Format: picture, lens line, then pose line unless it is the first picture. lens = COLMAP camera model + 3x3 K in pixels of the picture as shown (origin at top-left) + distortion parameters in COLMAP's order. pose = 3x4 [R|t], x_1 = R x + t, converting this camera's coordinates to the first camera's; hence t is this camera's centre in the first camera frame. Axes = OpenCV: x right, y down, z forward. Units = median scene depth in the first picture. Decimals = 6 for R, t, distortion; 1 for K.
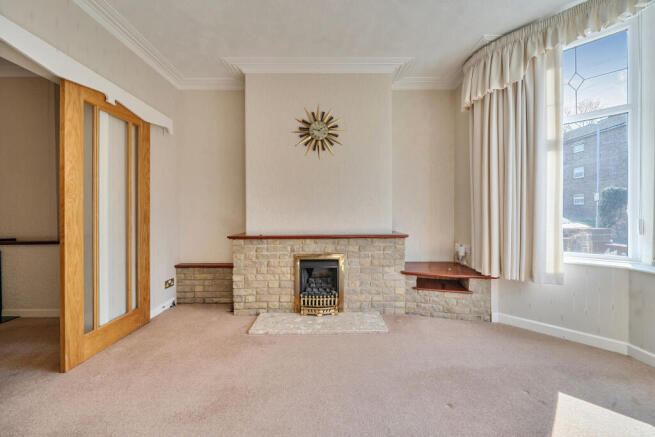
lens RADIAL K [[240.4, 0, 326.8], [0, 240.4, 213.7], [0, 0, 1]] dist [-0.000468, 0.000070]
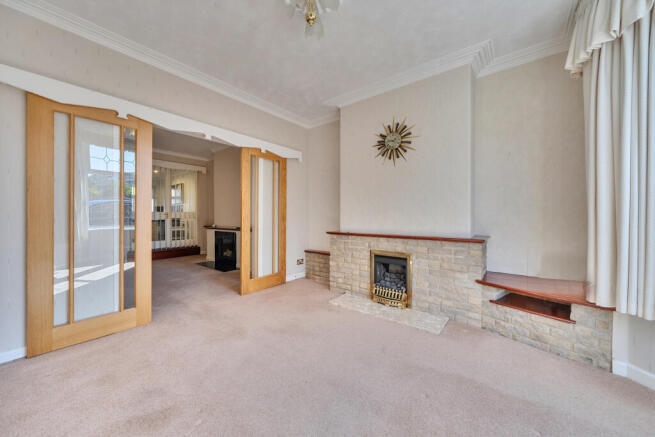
lens RADIAL K [[240.4, 0, 326.8], [0, 240.4, 213.7], [0, 0, 1]] dist [-0.000468, 0.000070]
pose [[0.775498, 0.000475, -0.631349, 0.445787], [-0.003753, 0.999986, -0.003858, -0.003421], [0.631338, 0.005362, 0.775489, -0.058172]]
